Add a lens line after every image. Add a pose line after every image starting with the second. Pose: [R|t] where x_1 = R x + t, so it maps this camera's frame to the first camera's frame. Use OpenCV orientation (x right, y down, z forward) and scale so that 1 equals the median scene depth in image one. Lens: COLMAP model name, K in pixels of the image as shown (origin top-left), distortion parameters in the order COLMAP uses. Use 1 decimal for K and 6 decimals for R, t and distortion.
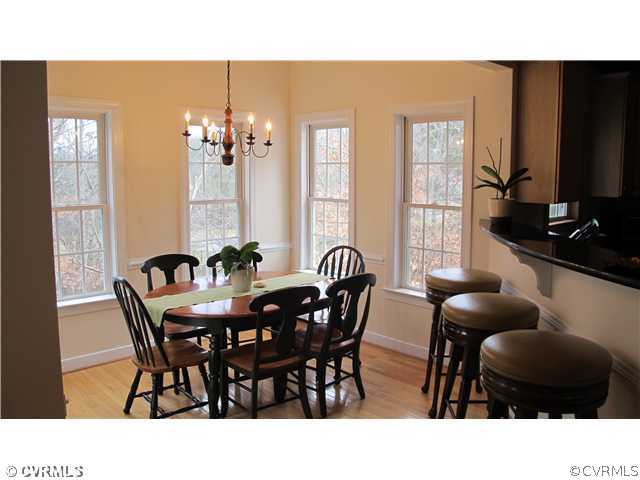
lens RADIAL K [[540.7, 0, 320.0], [0, 540.7, 240.0], [0, 0, 1]] dist [-0.168720, 0.144803]
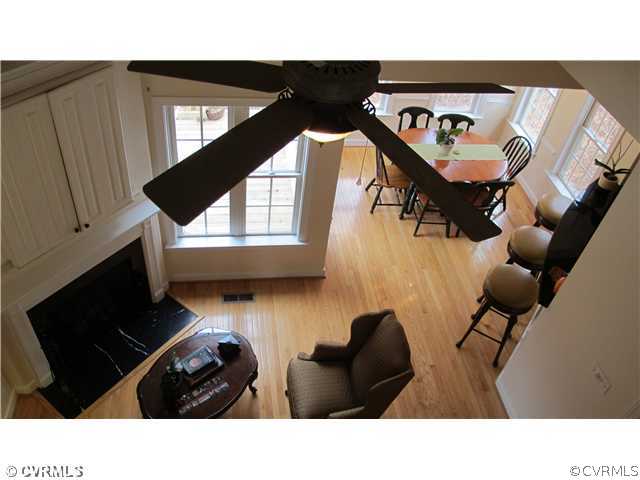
lens RADIAL K [[540.7, 0, 320.0], [0, 540.7, 240.0], [0, 0, 1]] dist [-0.168720, 0.144803]
pose [[0.814735, 0.465301, -0.345979, 0.234212], [-0.176470, 0.767364, 0.616450, -0.629852], [0.552327, -0.441189, 0.707310, -0.515332]]
